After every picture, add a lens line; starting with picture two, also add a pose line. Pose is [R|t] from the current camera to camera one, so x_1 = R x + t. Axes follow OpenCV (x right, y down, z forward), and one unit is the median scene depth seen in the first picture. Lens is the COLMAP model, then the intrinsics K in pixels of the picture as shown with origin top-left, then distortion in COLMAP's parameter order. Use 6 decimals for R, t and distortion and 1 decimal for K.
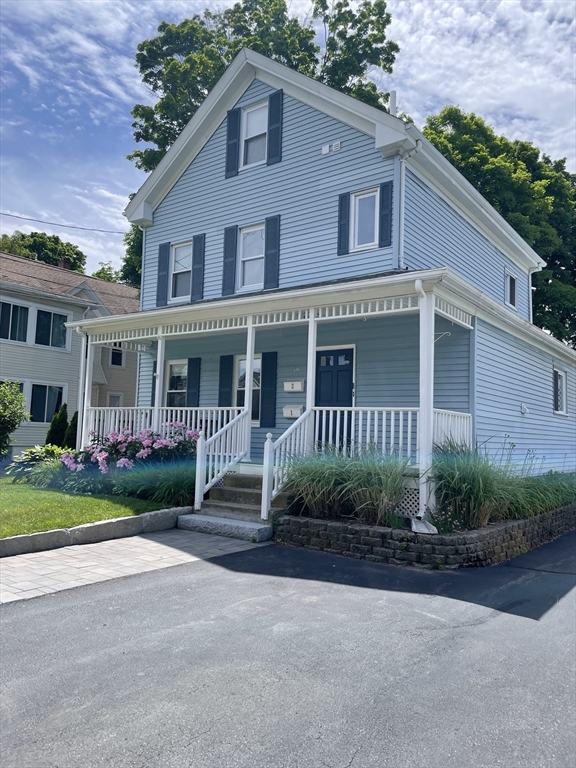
lens RADIAL K [[584.8, 0, 291.8], [0, 584.8, 376.0], [0, 0, 1]] dist [0.096562, -0.127720]
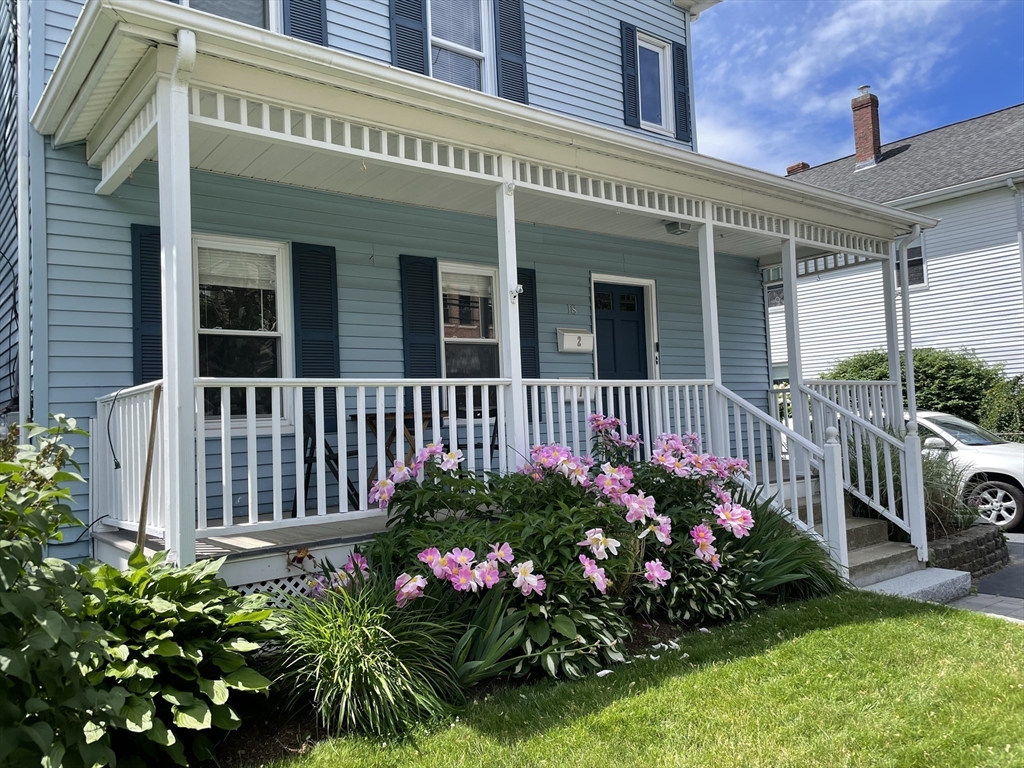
lens RADIAL K [[779.7, 0, 507.5], [0, 779.7, 379.2], [0, 0, 1]] dist [0.096562, -0.127720]
pose [[0.265224, 0.012636, 0.964104, -0.665100], [-0.041885, 0.999121, -0.001572, 0.052981], [-0.963277, -0.039964, 0.265520, 0.832764]]
